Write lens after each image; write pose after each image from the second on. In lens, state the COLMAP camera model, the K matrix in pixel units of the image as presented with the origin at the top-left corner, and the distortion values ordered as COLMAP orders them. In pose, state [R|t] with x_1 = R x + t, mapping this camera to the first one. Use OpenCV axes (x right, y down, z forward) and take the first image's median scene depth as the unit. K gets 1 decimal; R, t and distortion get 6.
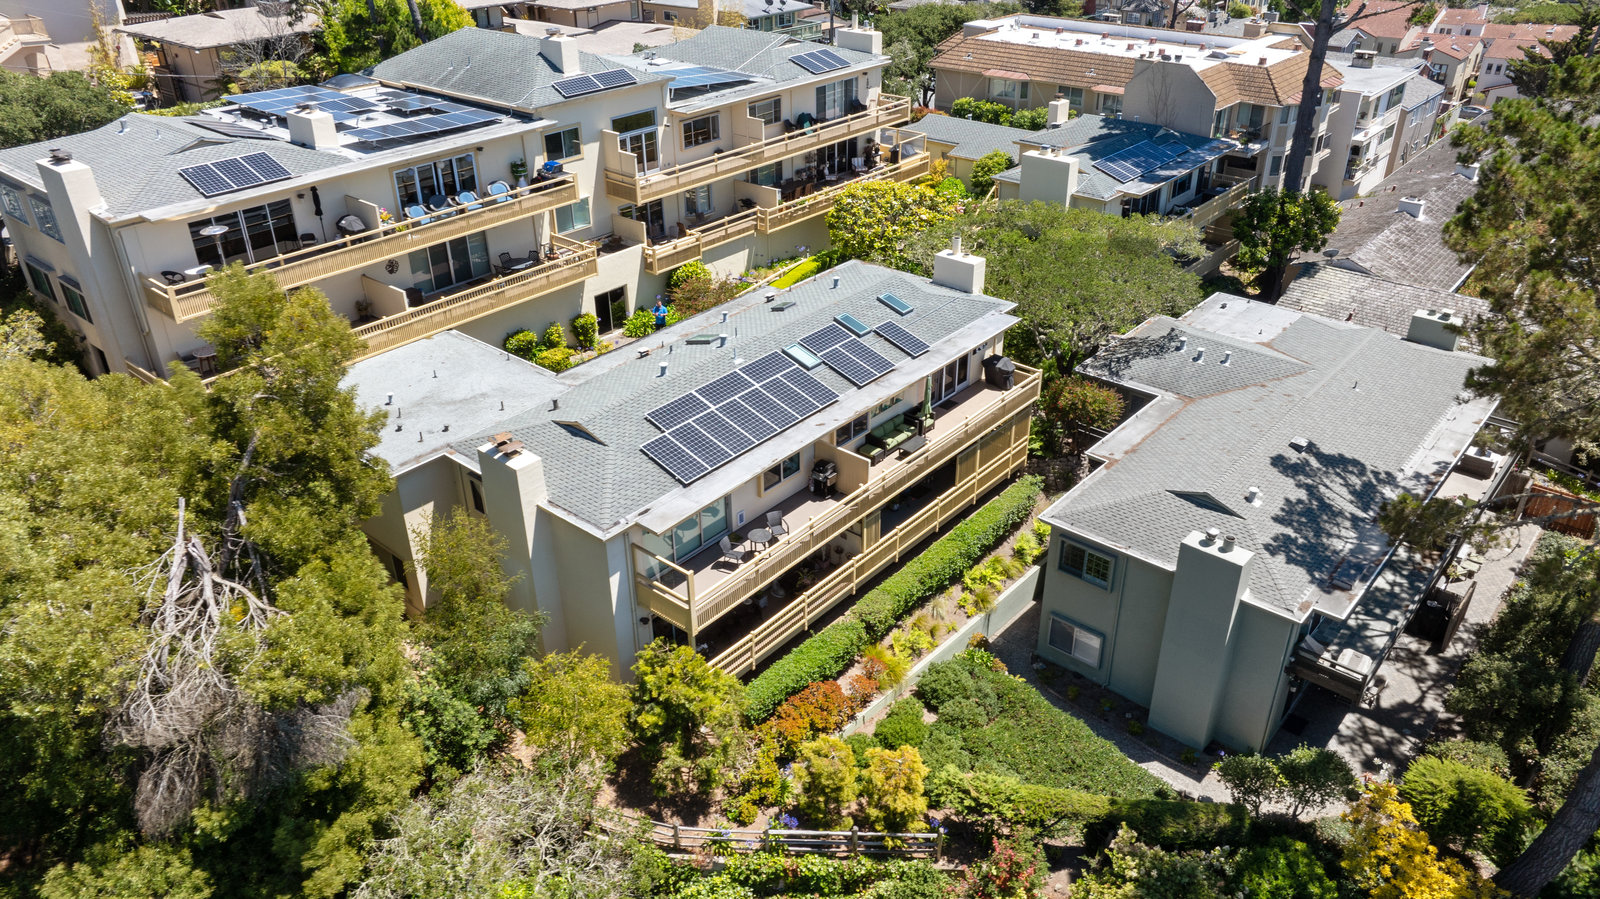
lens RADIAL K [[1112.4, 0, 804.5], [0, 1112.4, 449.3], [0, 0, 1]] dist [-0.004940, -0.000884]
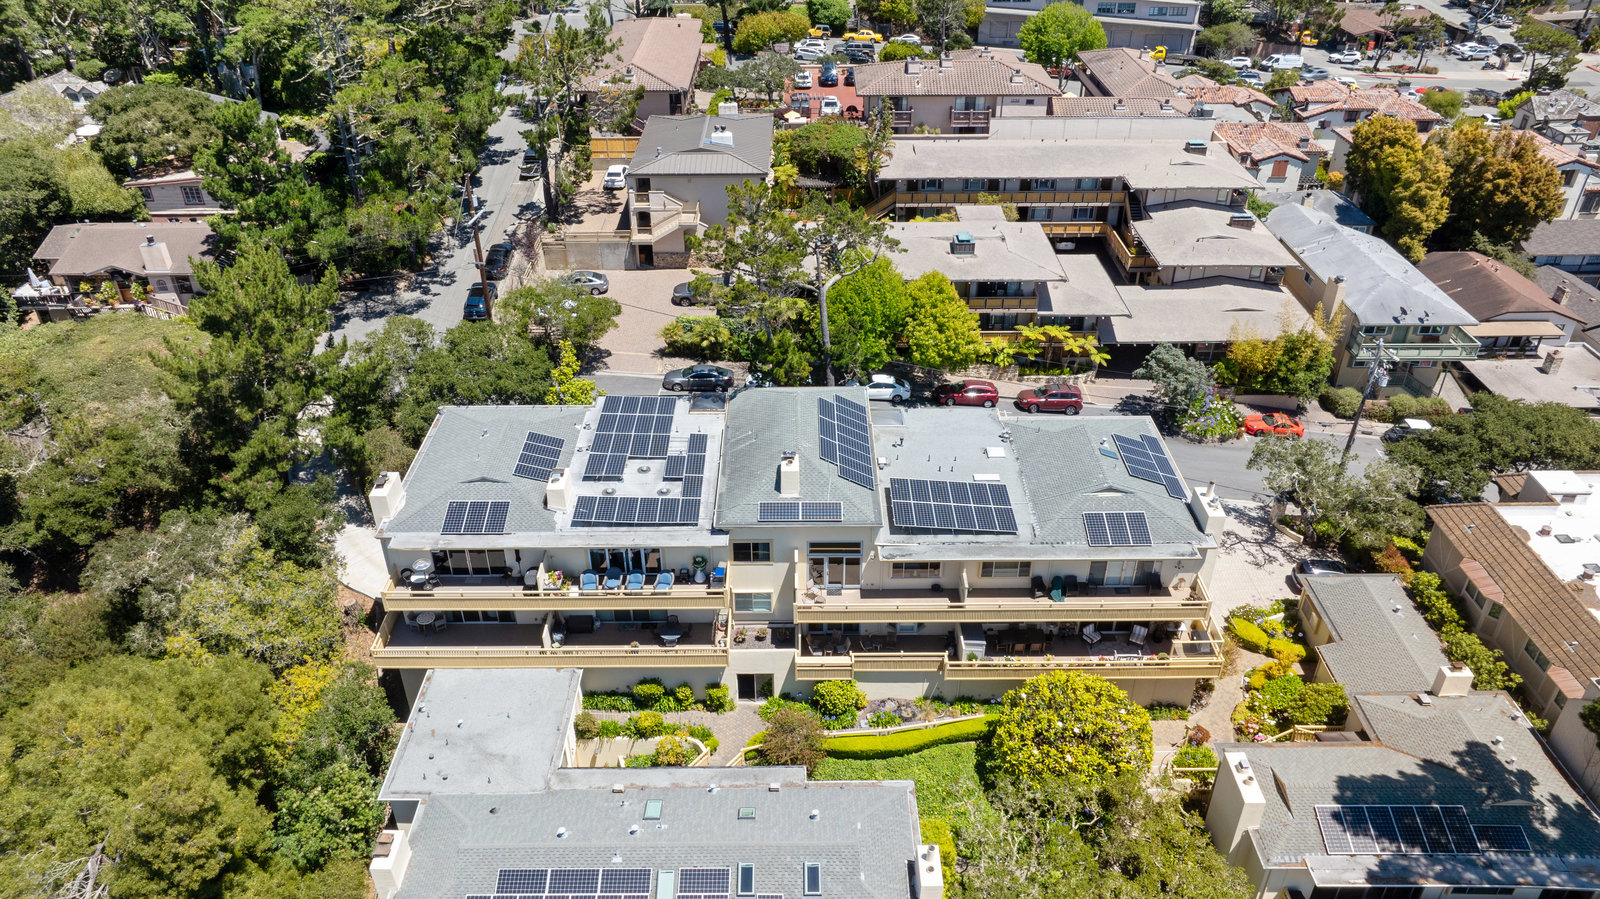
lens RADIAL K [[1112.4, 0, 804.5], [0, 1112.4, 449.3], [0, 0, 1]] dist [-0.004940, -0.000884]
pose [[0.650769, 0.414545, -0.636123, 0.558008], [-0.372096, 0.904422, 0.208725, -0.693466], [0.661849, 0.100867, 0.742820, 0.178312]]
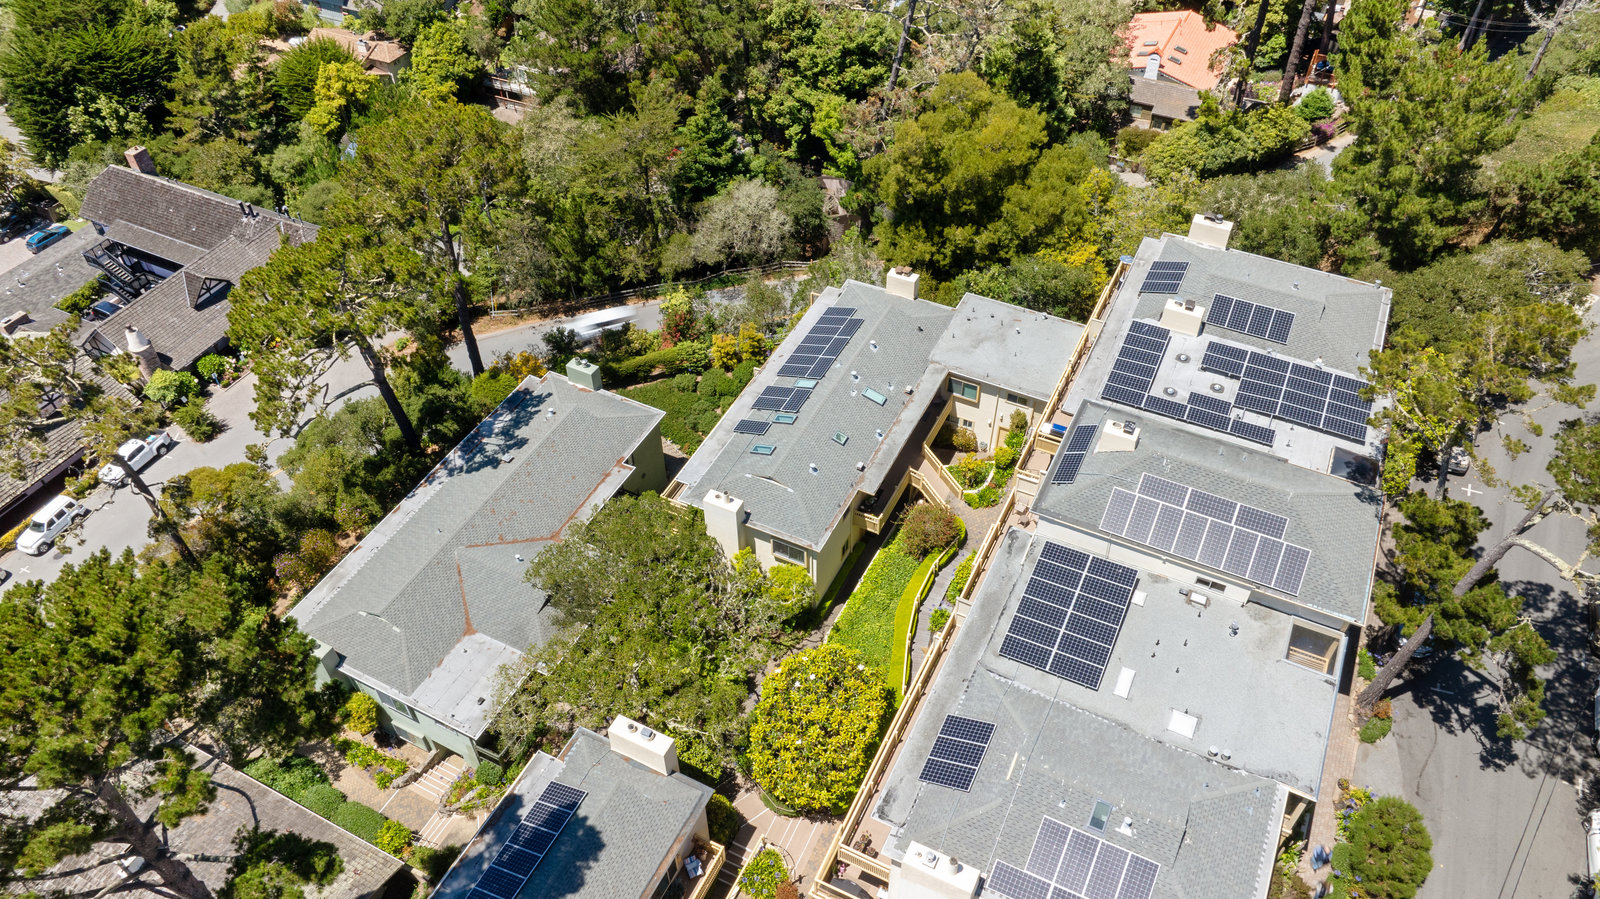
lens RADIAL K [[1113.6, 0, 804.5], [0, 1113.6, 443.6], [0, 0, 1]] dist [-0.030739, 0.054725]
pose [[-0.970285, 0.180275, -0.161395, 0.253777], [-0.105853, 0.283554, 0.953096, -1.458631], [0.217584, 0.941859, -0.256046, 1.339254]]
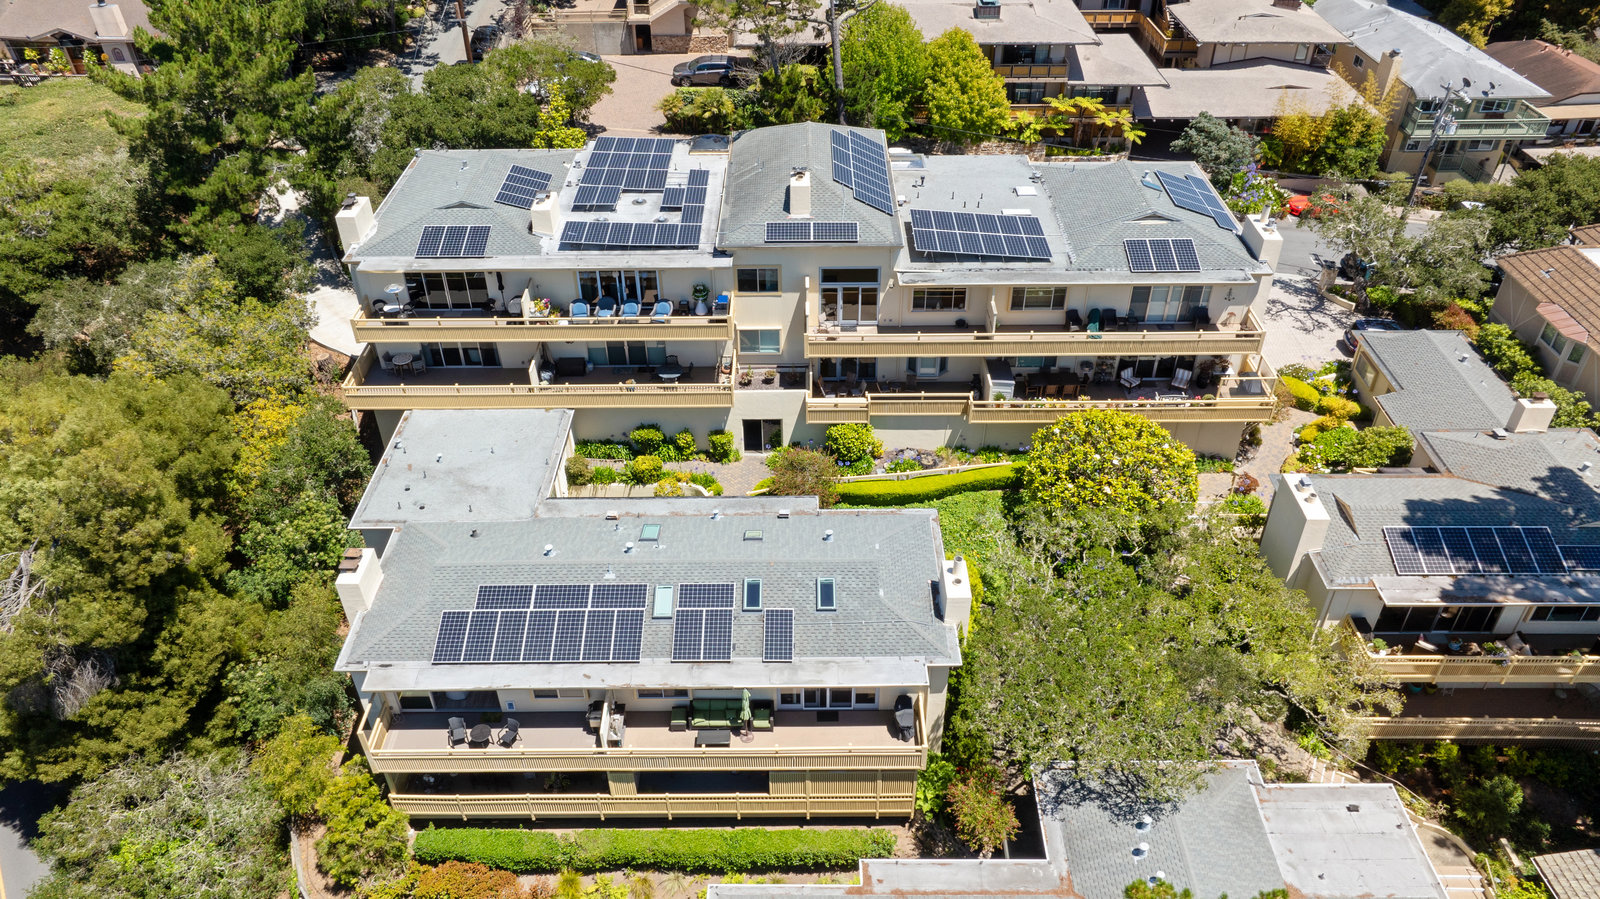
lens RADIAL K [[1113.6, 0, 804.5], [0, 1113.6, 443.6], [0, 0, 1]] dist [-0.030739, 0.054725]
pose [[0.646776, 0.457973, -0.609871, 0.570257], [-0.371108, 0.887571, 0.272943, -0.481435], [0.666304, 0.049795, 0.744016, 0.277720]]
